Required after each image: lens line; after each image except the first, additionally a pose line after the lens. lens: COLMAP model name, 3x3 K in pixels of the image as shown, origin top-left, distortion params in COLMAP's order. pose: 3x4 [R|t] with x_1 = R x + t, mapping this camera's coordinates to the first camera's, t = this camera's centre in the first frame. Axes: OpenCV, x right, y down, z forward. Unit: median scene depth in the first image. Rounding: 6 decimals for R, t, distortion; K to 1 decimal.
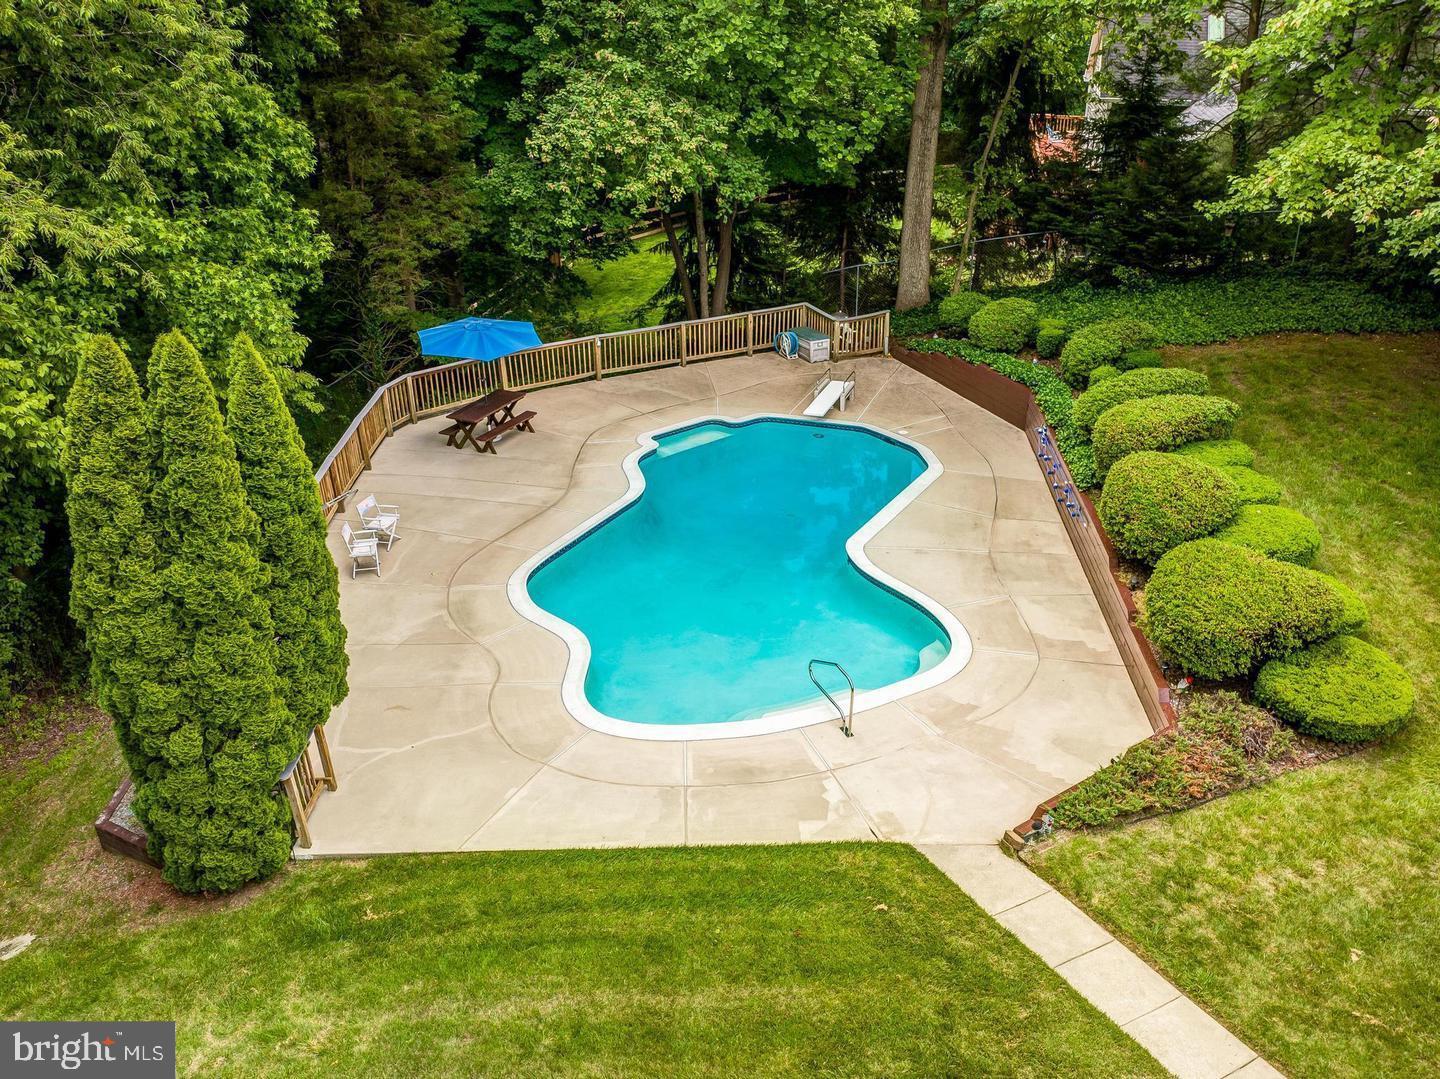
lens RADIAL K [[1220.9, 0, 739.8], [0, 1220.9, 596.0], [0, 0, 1]] dist [-0.007340, 0.000093]
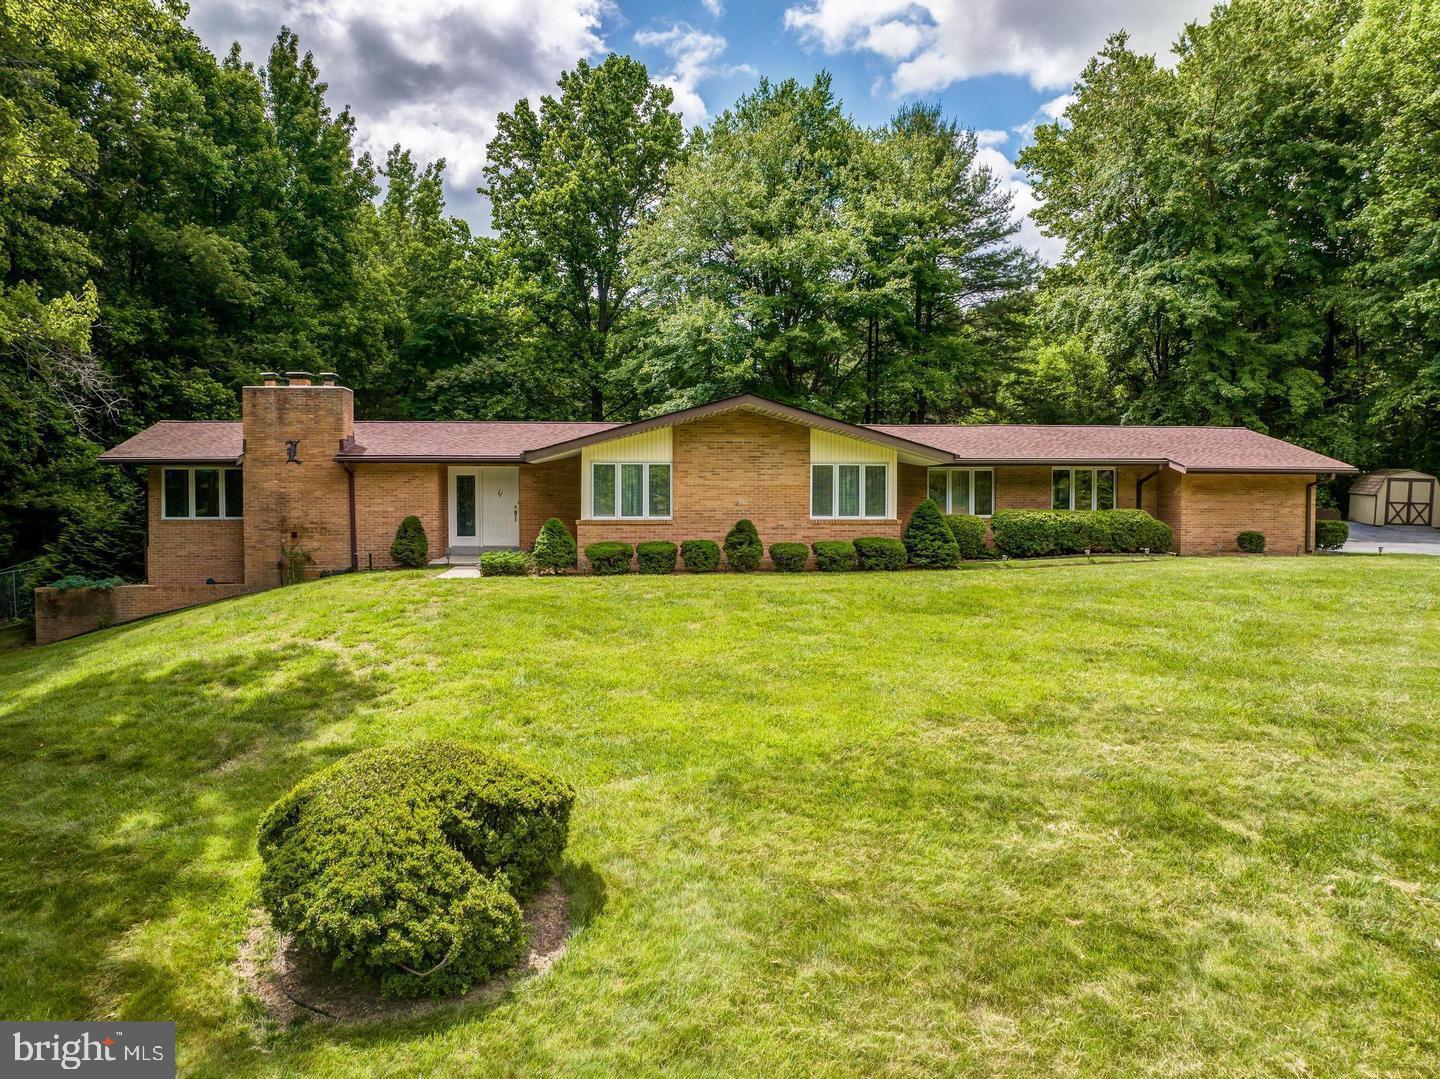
lens RADIAL K [[1012.1, 0, 719.3], [0, 1012.1, 538.3], [0, 0, 1]] dist [-0.051547, 0.020681]
pose [[0.997302, -0.003237, 0.073335, 0.302271], [0.036285, 0.890181, -0.454159, 0.845334], [-0.063811, 0.455595, 0.887897, -0.899199]]
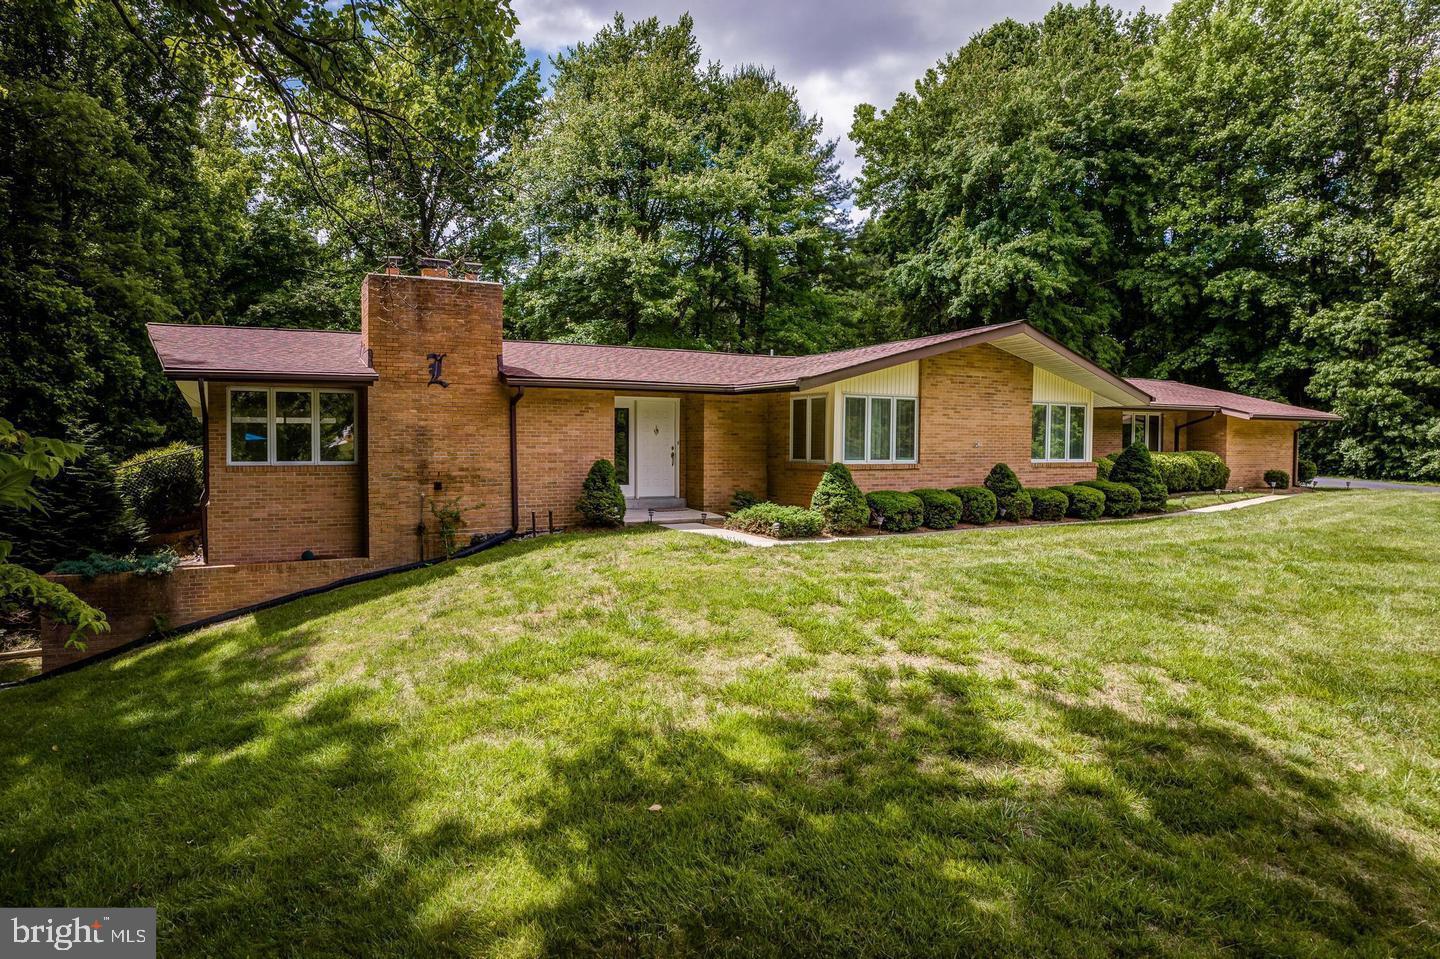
lens RADIAL K [[913.4, 0, 715.7], [0, 913.4, 485.6], [0, 0, 1]] dist [-0.055626, 0.003129]
pose [[0.881321, -0.017312, 0.472202, -0.162391], [0.227454, 0.891476, -0.391837, 0.677603], [-0.414173, 0.452738, 0.789614, -0.590974]]
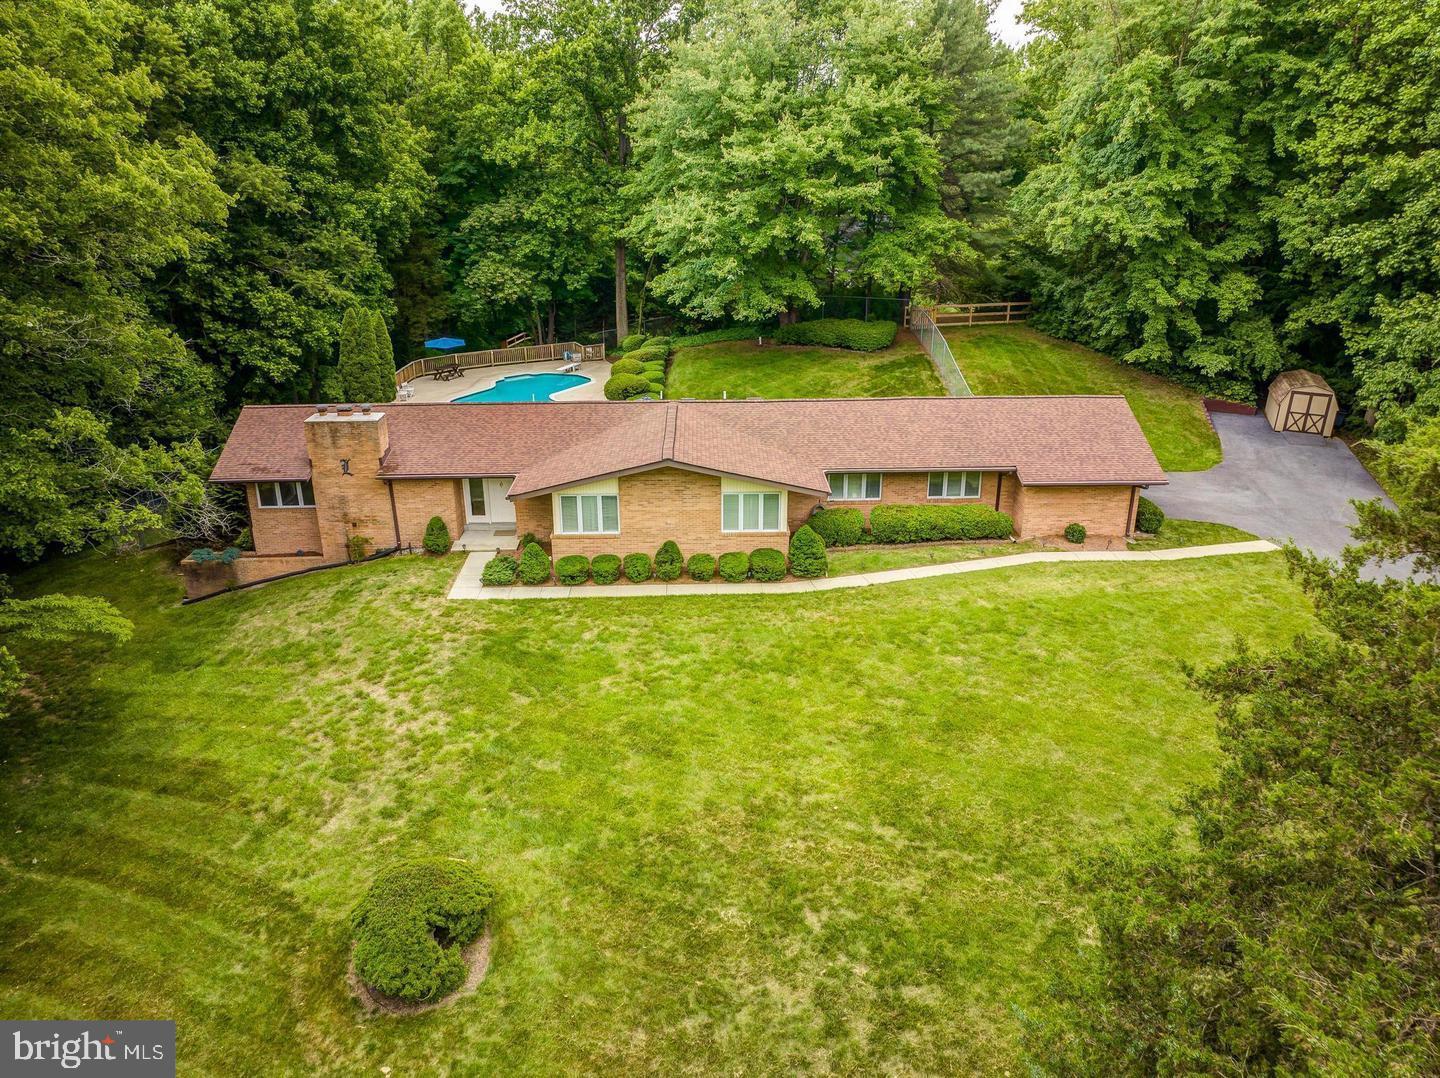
lens RADIAL K [[1012.1, 0, 718.3], [0, 1012.1, 538.7], [0, 0, 1]] dist [-0.051547, 0.020681]
pose [[0.999978, -0.003908, -0.005284, 0.456140], [0.003121, 0.989940, -0.141456, 0.597726], [0.005783, 0.141437, 0.989930, -1.335617]]
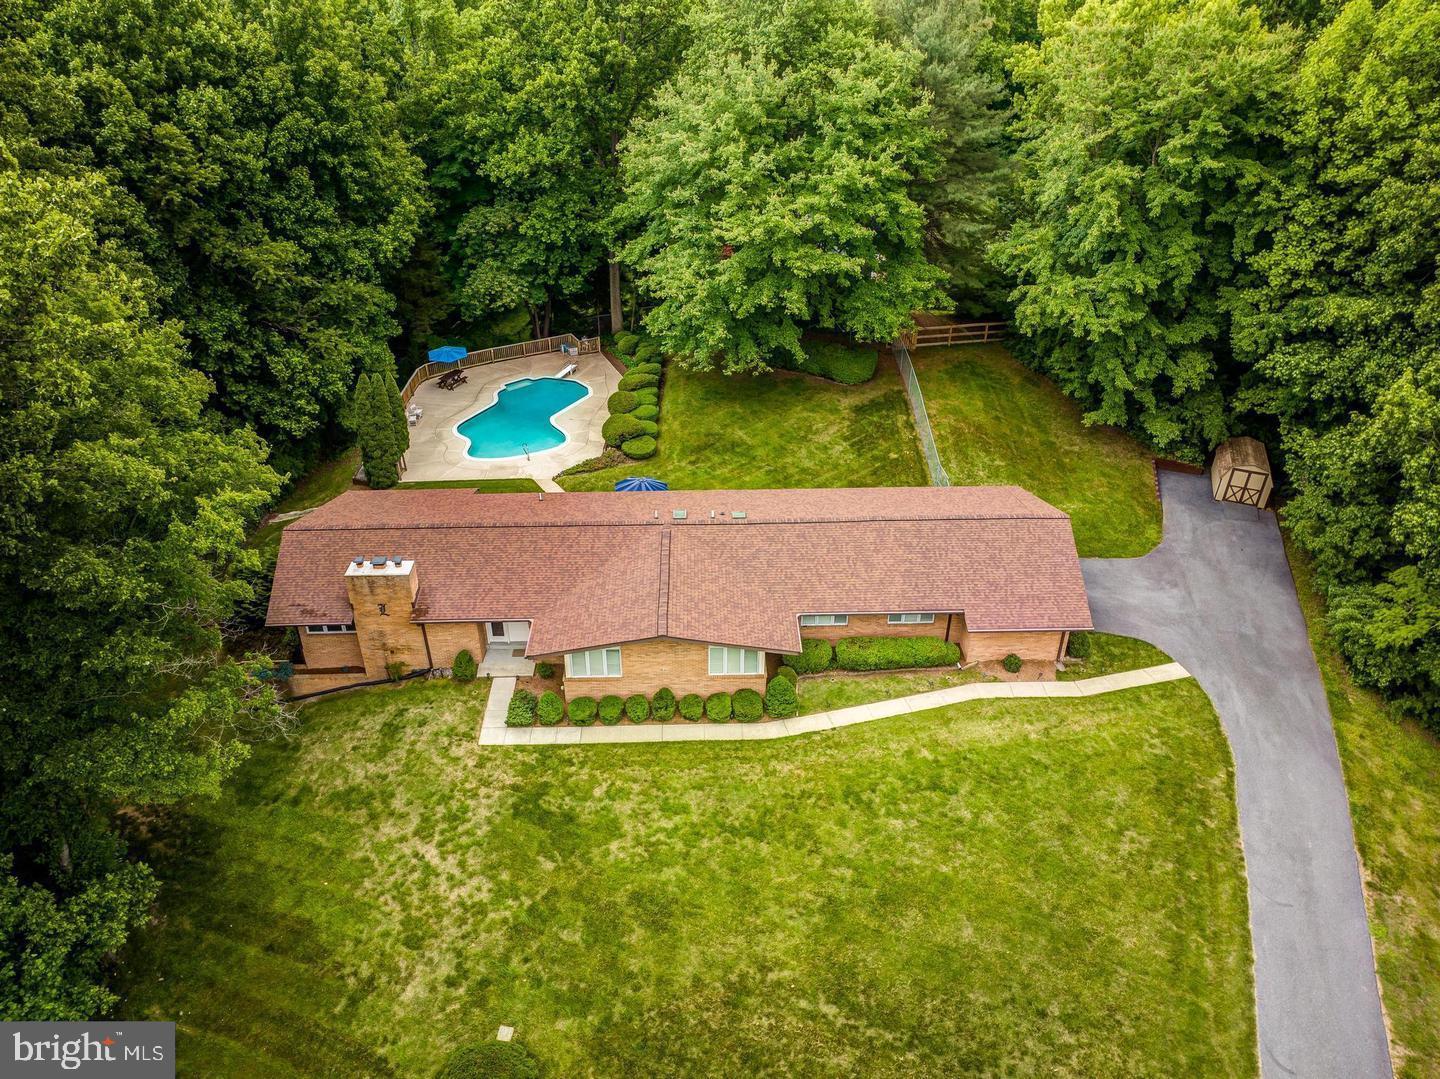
lens RADIAL K [[1012.1, 0, 716.0], [0, 1012.1, 534.8], [0, 0, 1]] dist [-0.051547, 0.020681]
pose [[0.999996, -0.001330, -0.002651, 0.468737], [0.001435, 0.999195, 0.040080, 0.146615], [0.002596, -0.040084, 0.999193, -1.558879]]
